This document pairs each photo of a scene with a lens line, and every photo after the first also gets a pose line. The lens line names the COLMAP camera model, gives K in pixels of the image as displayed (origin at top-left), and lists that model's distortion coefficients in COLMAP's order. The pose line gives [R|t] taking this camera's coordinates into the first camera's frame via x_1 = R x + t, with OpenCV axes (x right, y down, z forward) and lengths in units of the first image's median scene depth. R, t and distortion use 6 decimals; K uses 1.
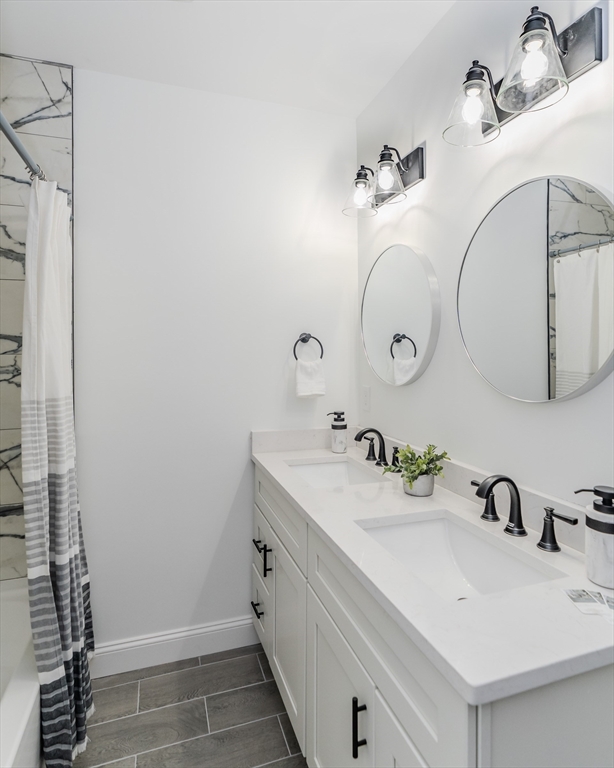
lens RADIAL K [[449.9, 0, 303.6], [0, 449.9, 343.9], [0, 0, 1]] dist [-0.009458, 0.004522]
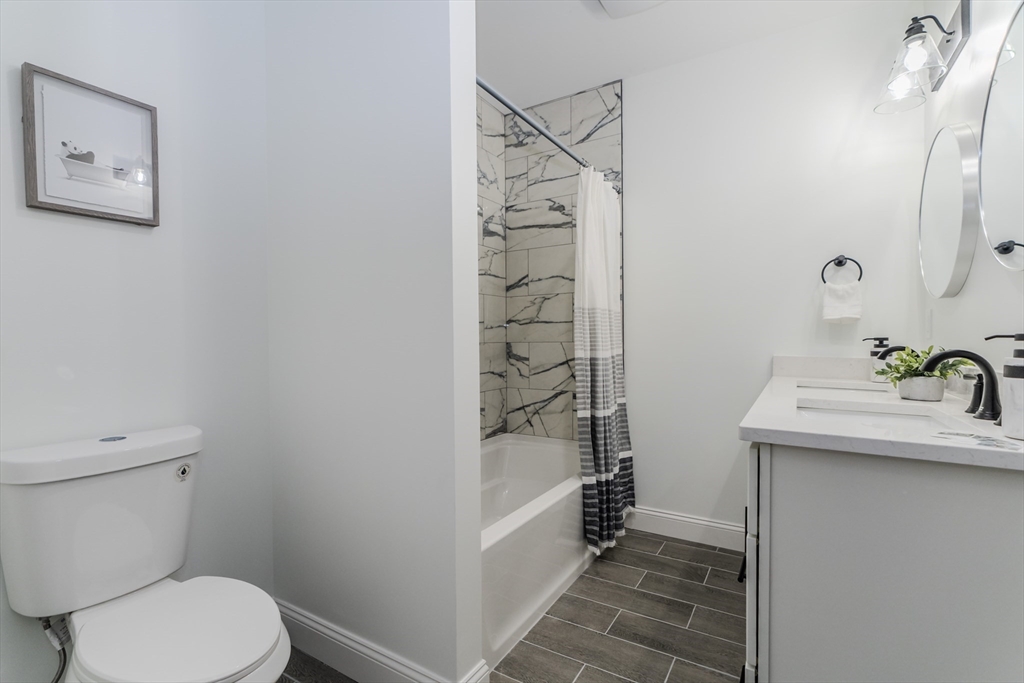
lens RADIAL K [[474.1, 0, 508.1], [0, 474.1, 340.0], [0, 0, 1]] dist [0.003298, -0.000637]
pose [[0.635910, -0.003214, -0.771757, 0.406070], [0.008252, 0.999962, 0.002635, 0.178591], [0.771719, -0.008044, 0.635913, -0.205206]]
